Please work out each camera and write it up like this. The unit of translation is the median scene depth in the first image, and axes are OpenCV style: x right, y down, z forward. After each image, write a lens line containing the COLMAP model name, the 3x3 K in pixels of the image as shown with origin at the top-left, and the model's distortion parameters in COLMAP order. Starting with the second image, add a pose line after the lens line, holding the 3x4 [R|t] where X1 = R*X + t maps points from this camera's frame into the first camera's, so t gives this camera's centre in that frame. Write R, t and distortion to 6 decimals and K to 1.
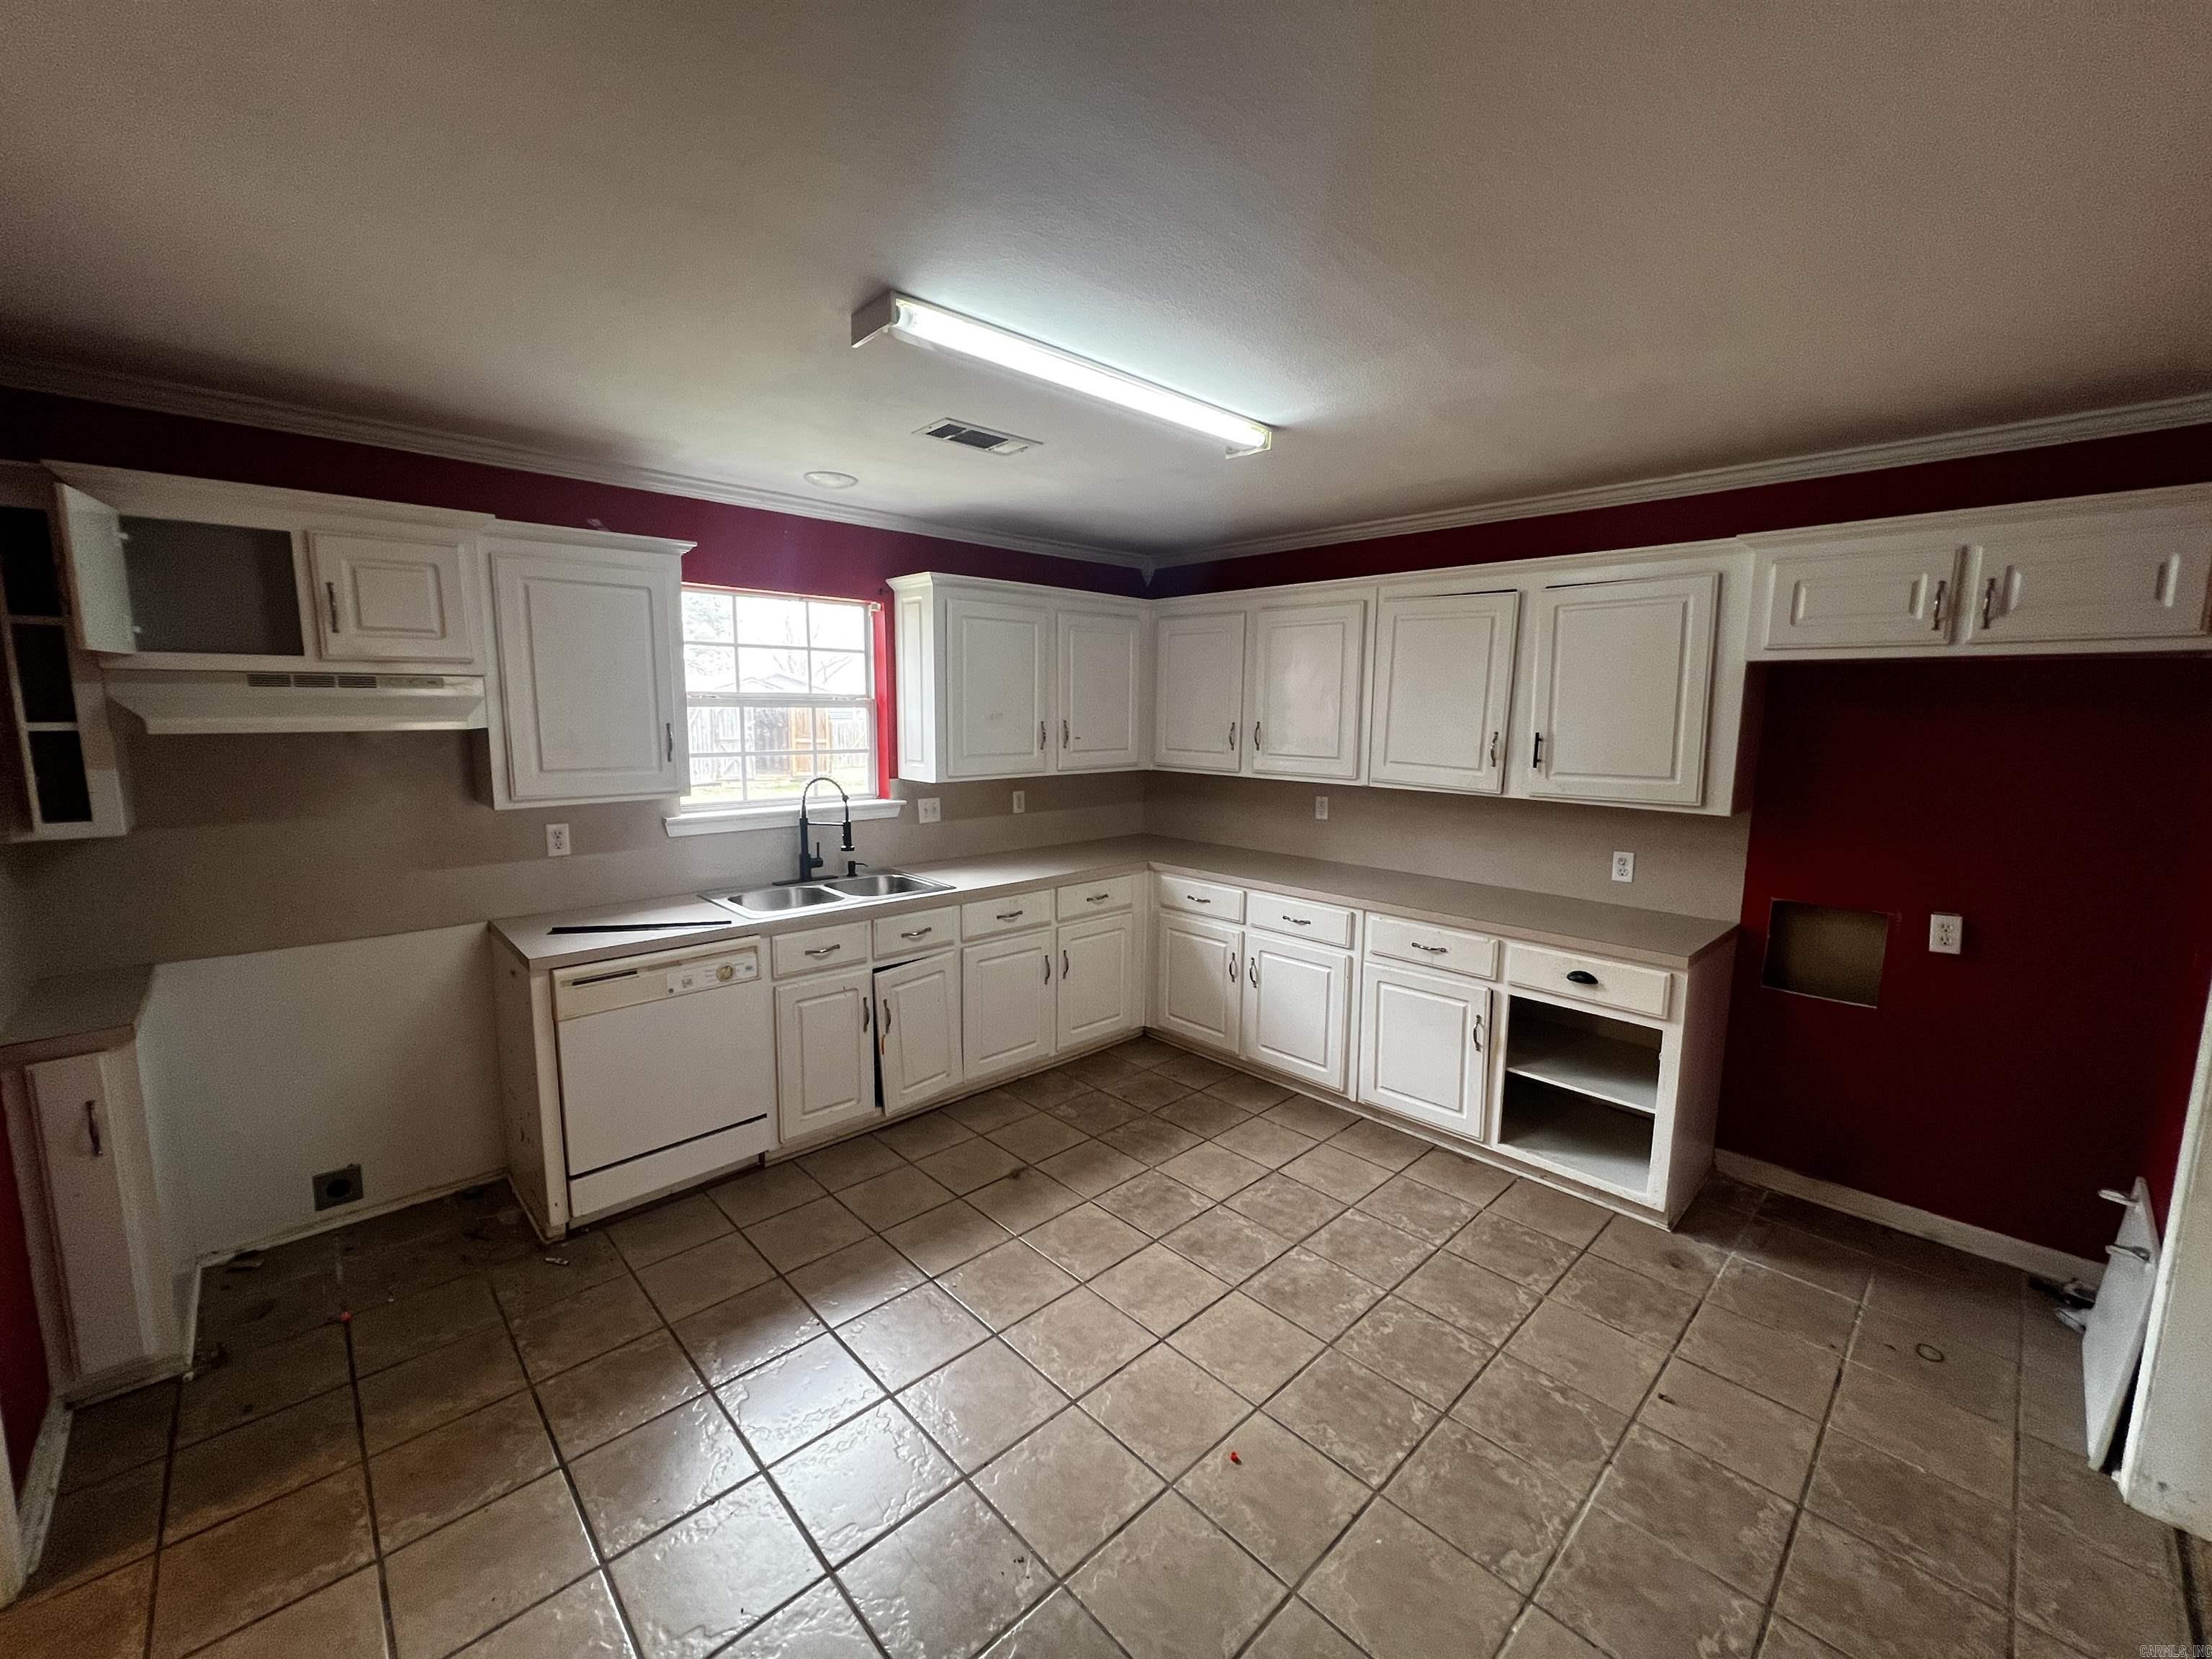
lens RADIAL K [[886.0, 0, 1099.5], [0, 886.0, 821.2], [0, 0, 1]] dist [-0.001163, 0.000098]
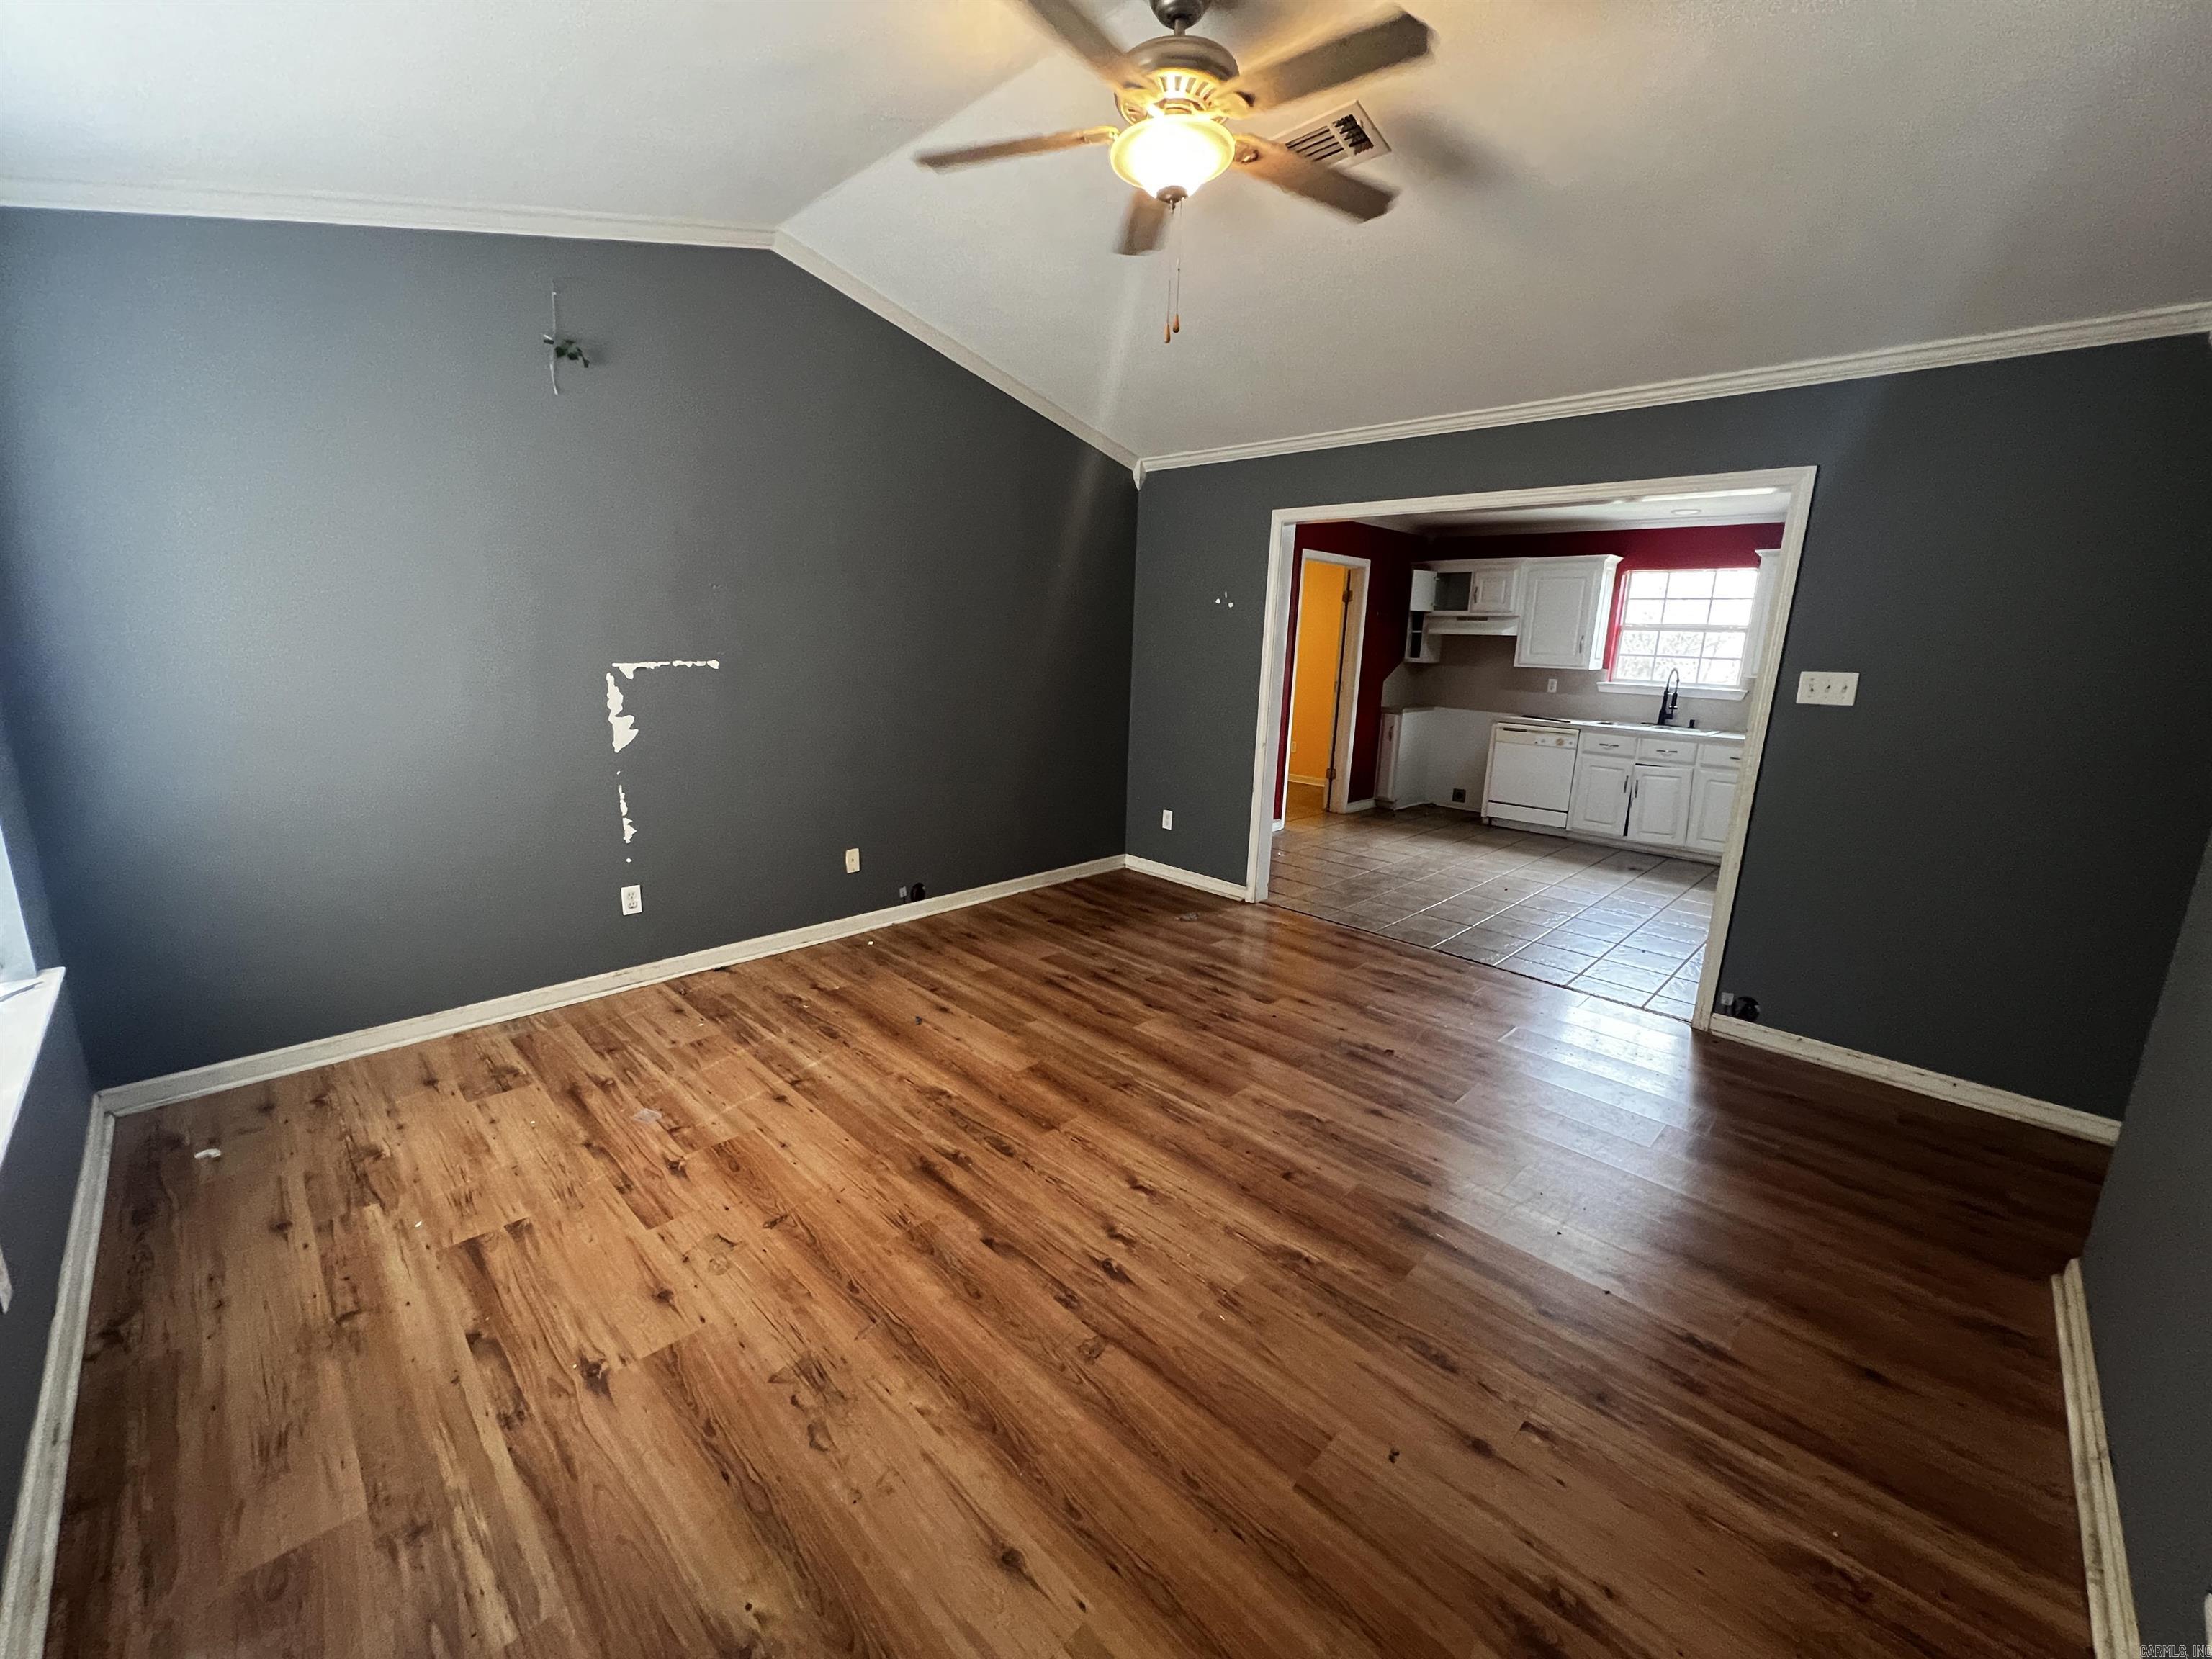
lens RADIAL K [[886.0, 0, 1105.3], [0, 886.0, 832.9], [0, 0, 1]] dist [-0.001163, 0.000098]
pose [[0.037787, 0.214868, -0.975912, 1.498896], [-0.158361, 0.965556, 0.206456, 0.086860], [0.986658, 0.146745, 0.070512, -0.257692]]
